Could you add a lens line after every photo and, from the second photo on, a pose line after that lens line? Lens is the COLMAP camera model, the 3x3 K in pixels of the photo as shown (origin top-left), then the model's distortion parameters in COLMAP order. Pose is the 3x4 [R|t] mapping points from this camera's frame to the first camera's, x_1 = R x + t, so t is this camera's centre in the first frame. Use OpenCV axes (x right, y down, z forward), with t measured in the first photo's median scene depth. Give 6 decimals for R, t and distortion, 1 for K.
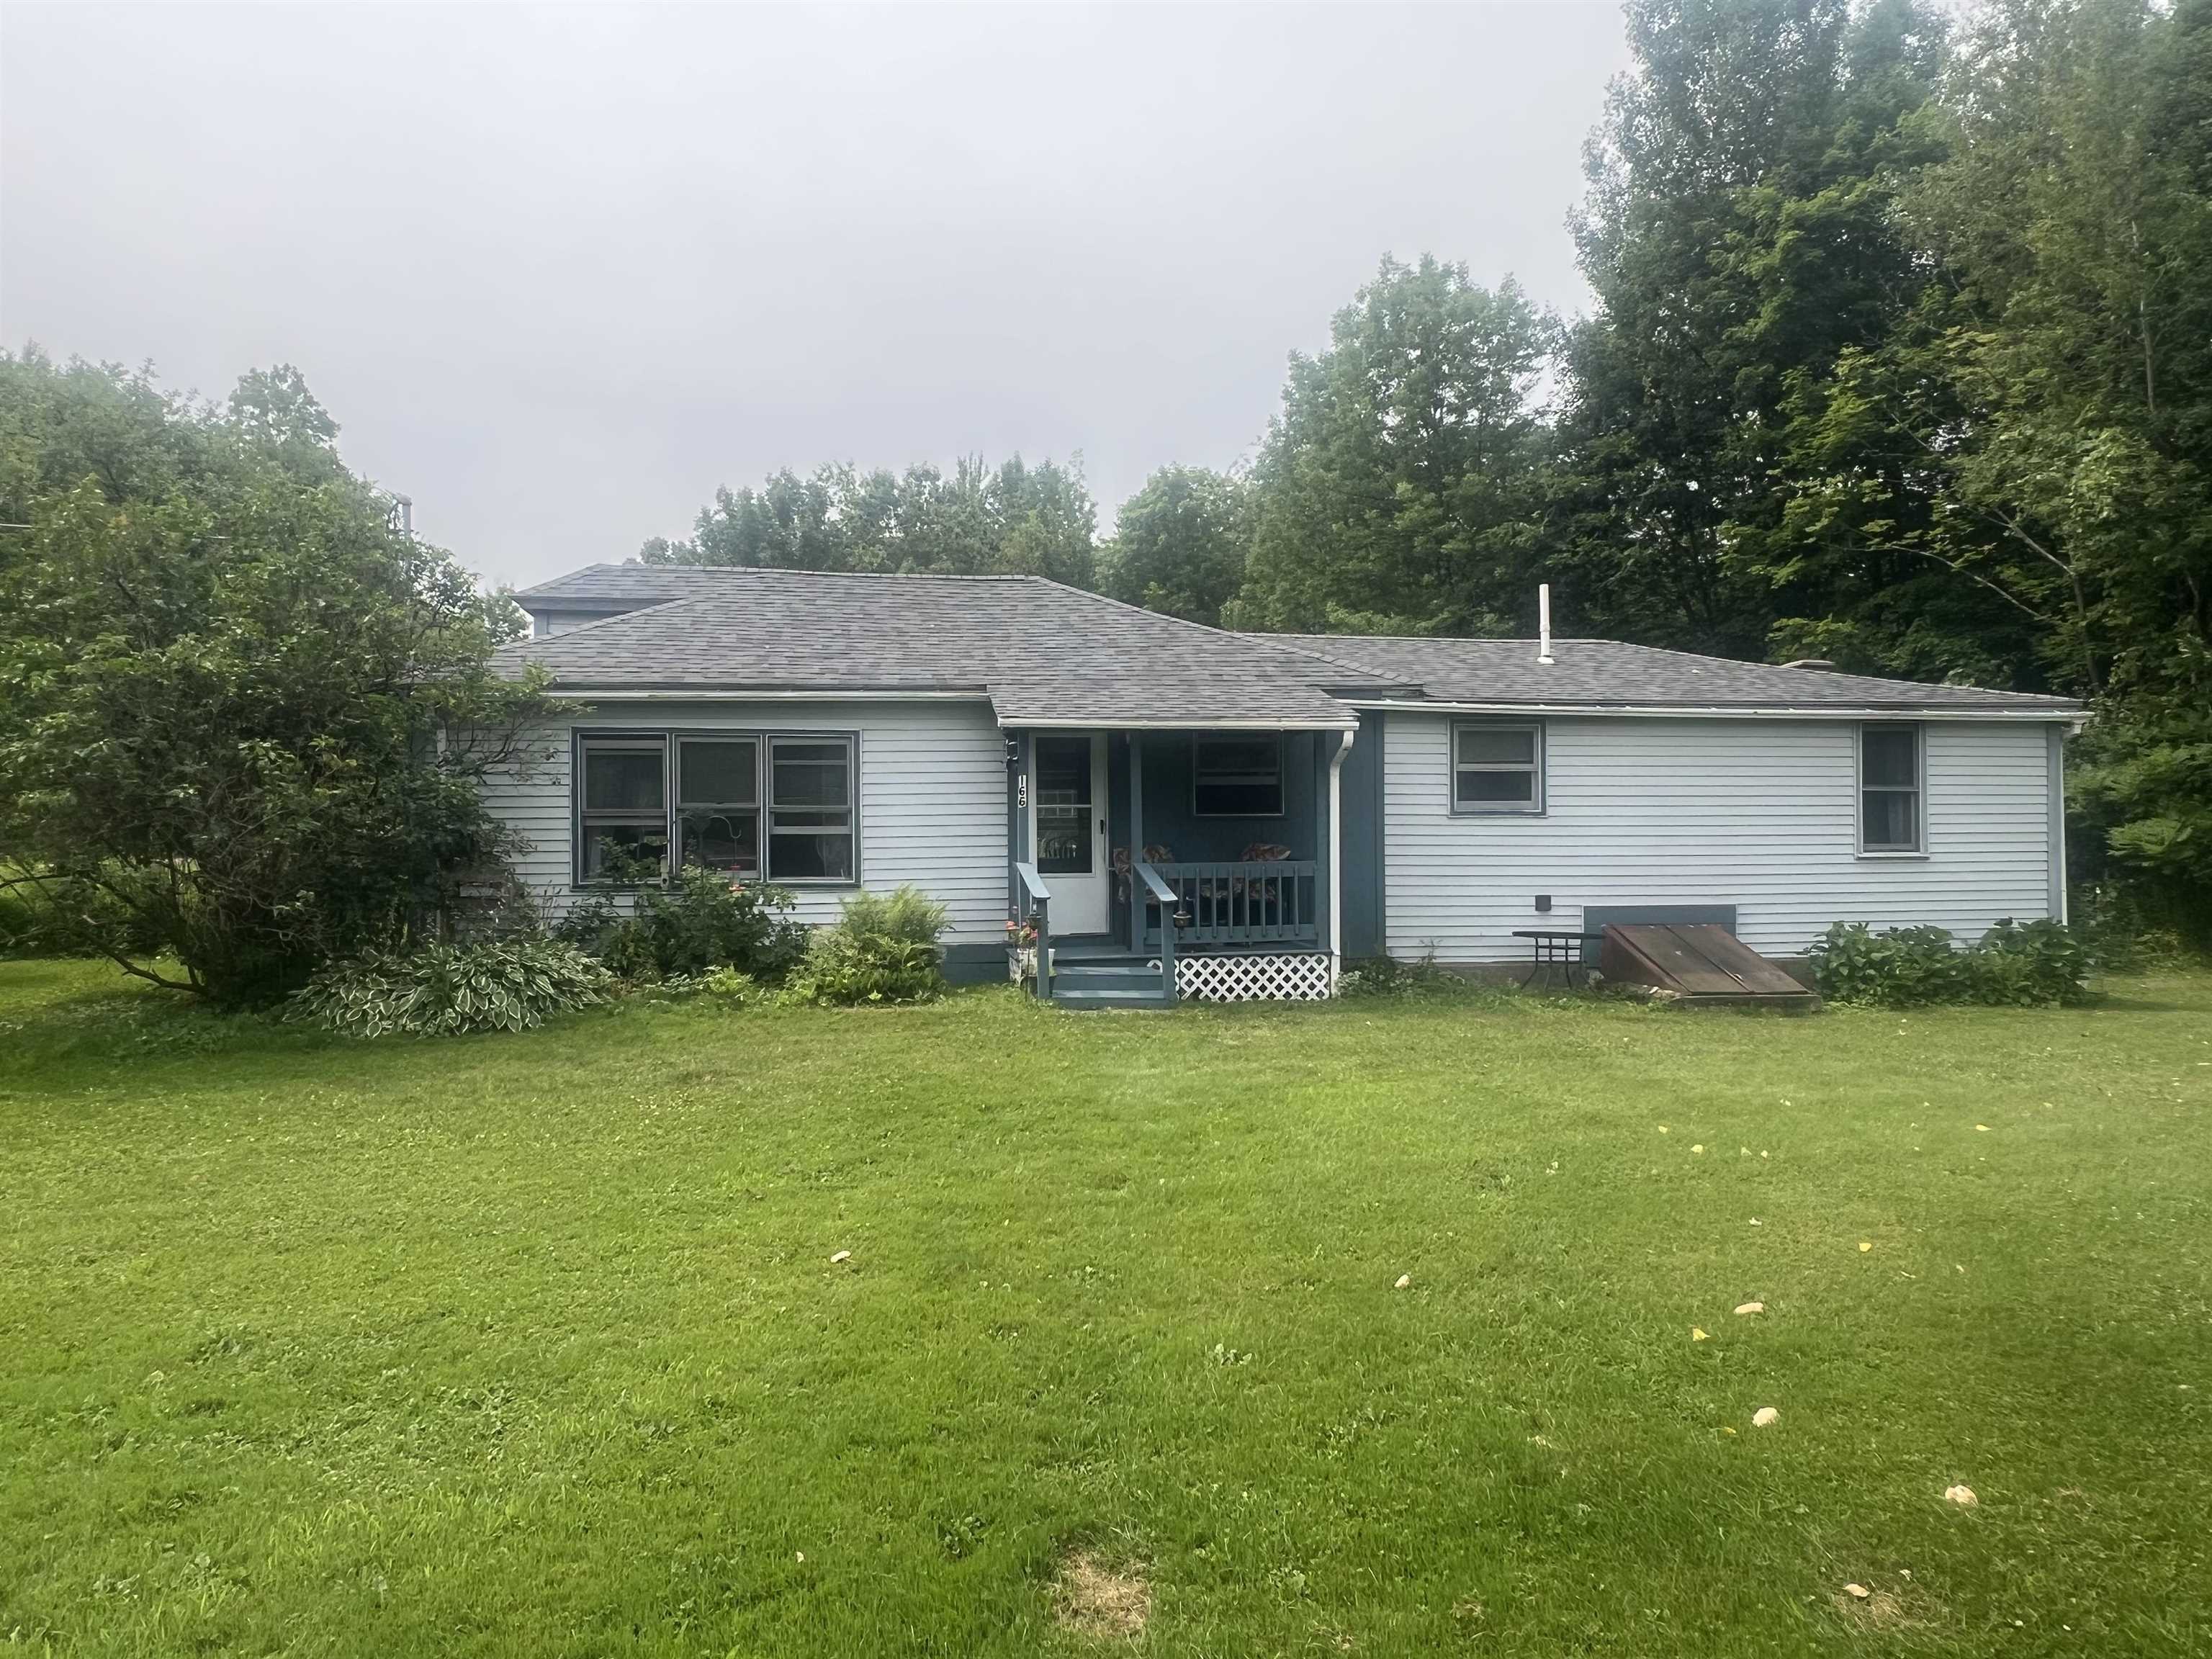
lens RADIAL K [[1486.7, 0, 1106.0], [0, 1486.7, 832.7], [0, 0, 1]] dist [-0.006326, -0.001794]
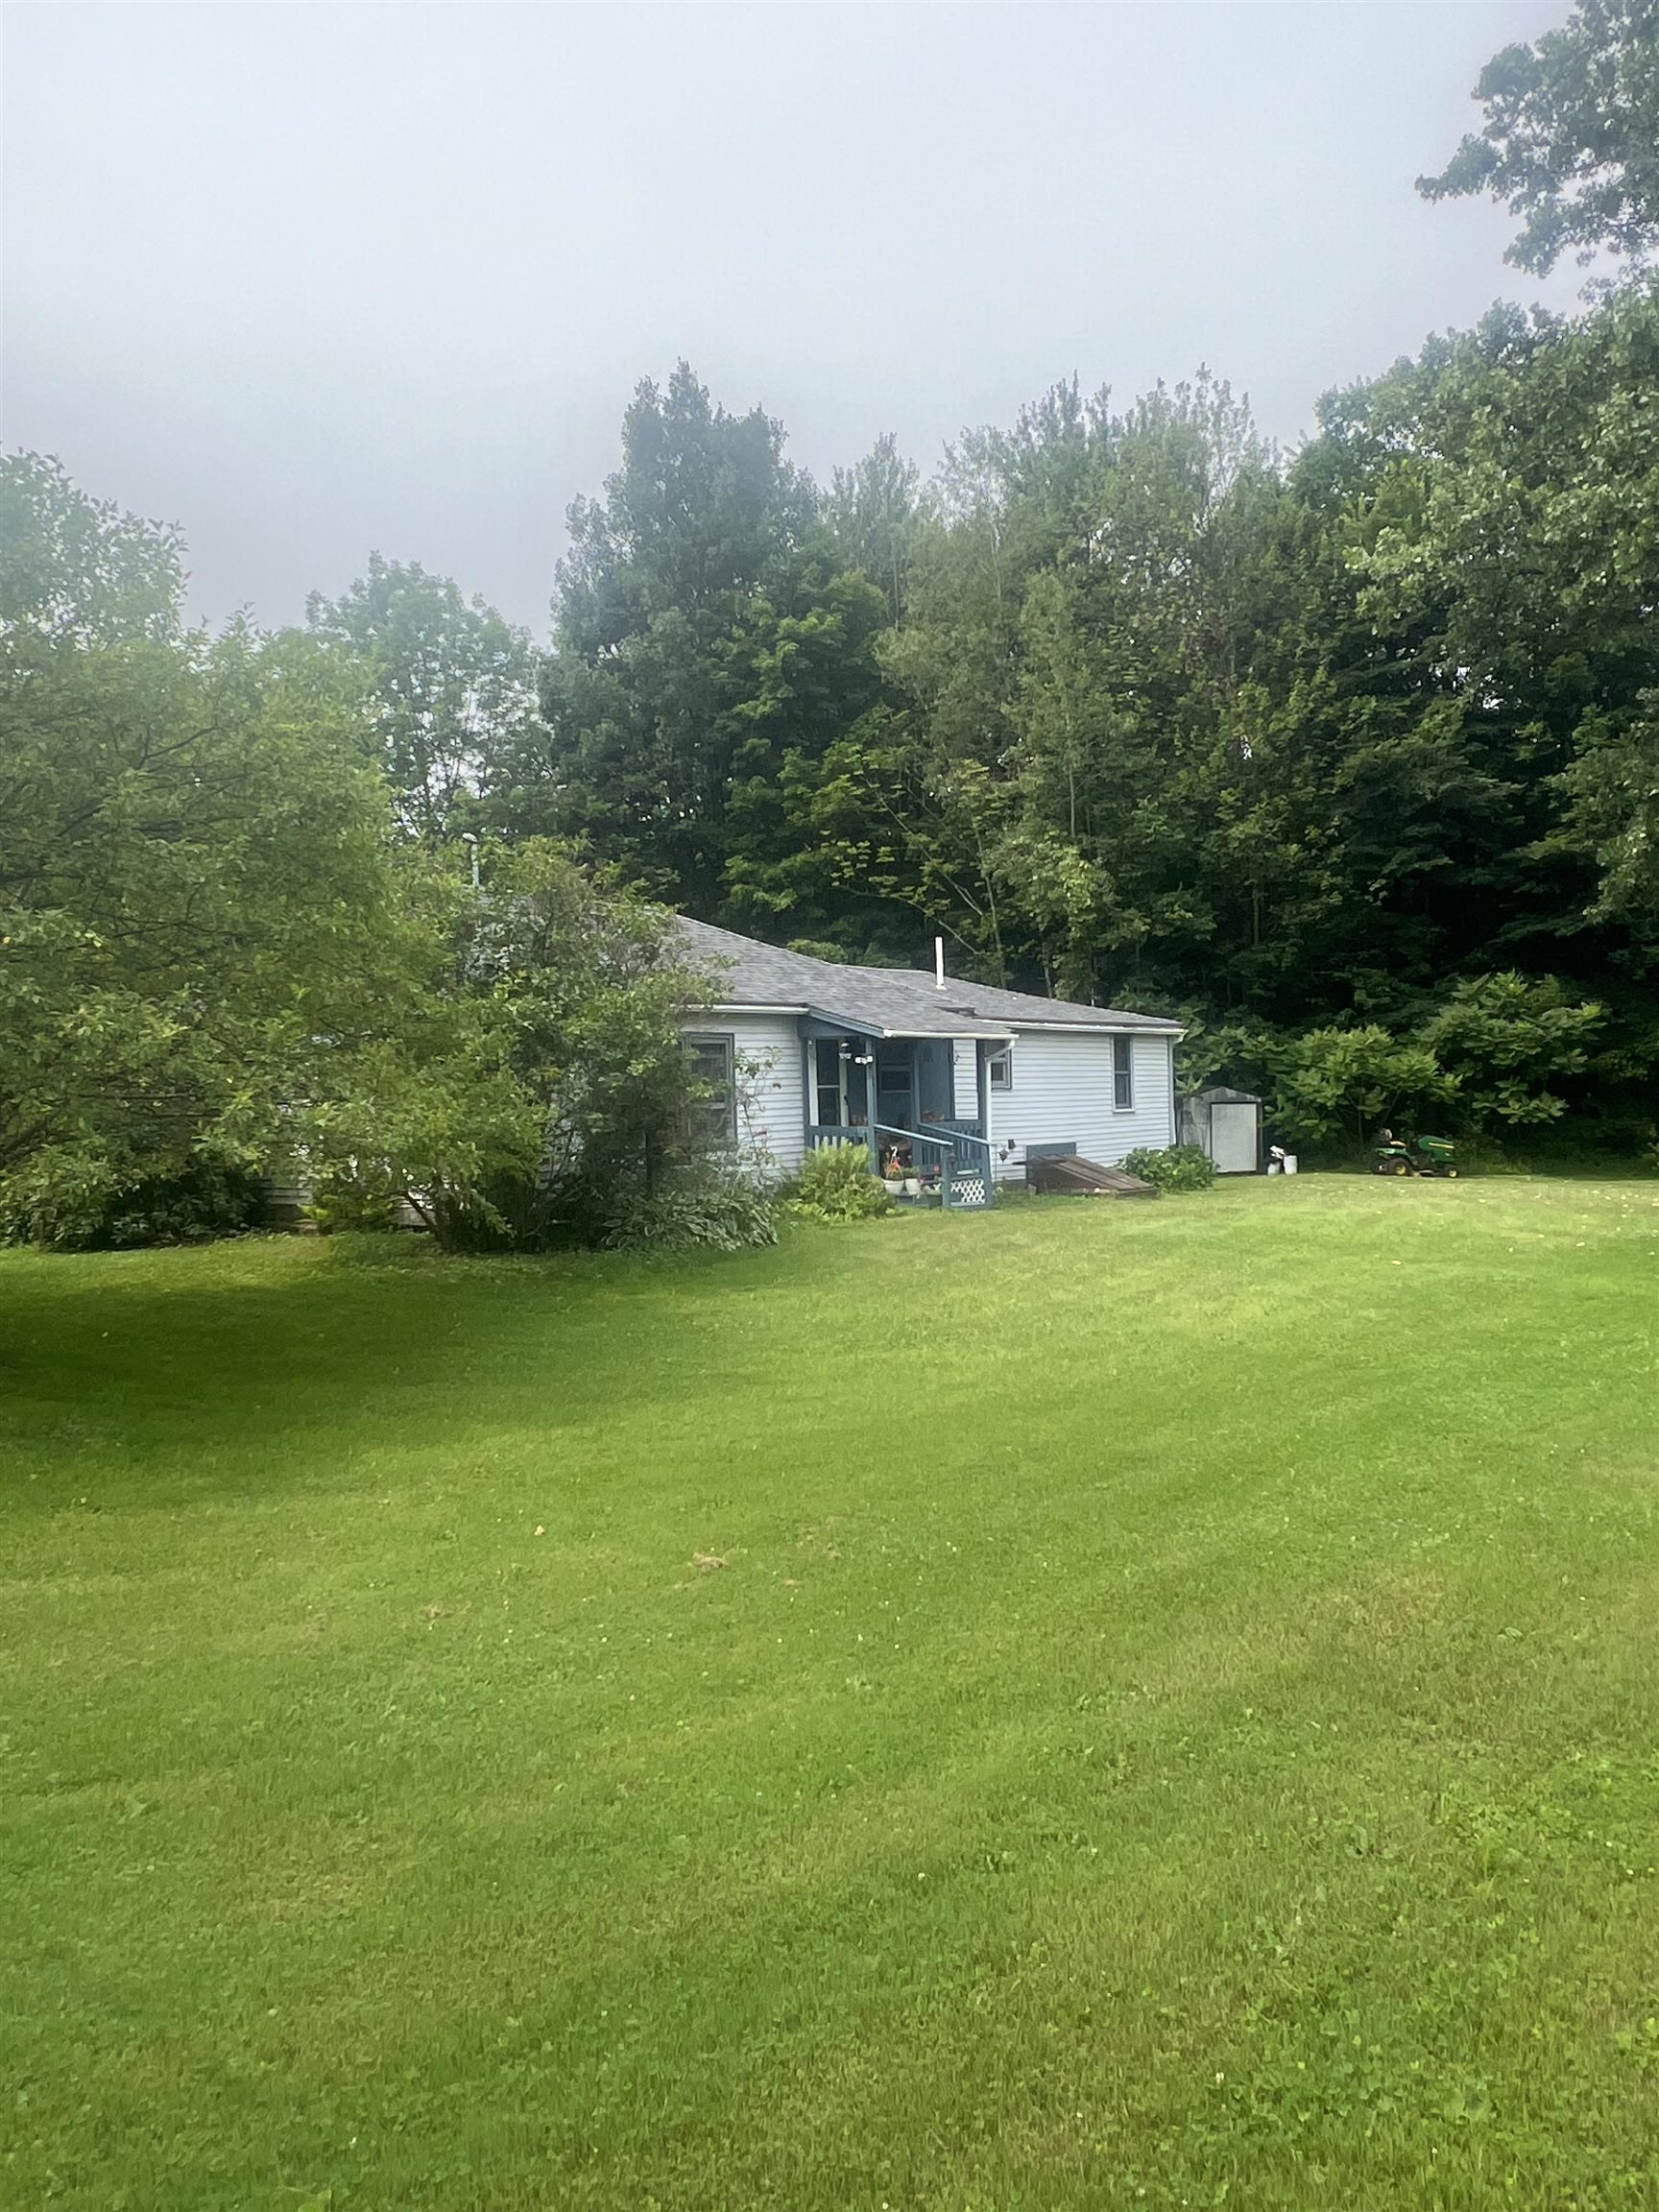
lens RADIAL K [[1609.3, 0, 829.2], [0, 1609.3, 1101.9], [0, 0, 1]] dist [0.000779, -0.000186]
pose [[0.737810, -0.012946, 0.674885, -0.882183], [0.012765, 0.999905, 0.005226, -0.008359], [-0.674888, 0.004759, 0.737905, -0.141793]]
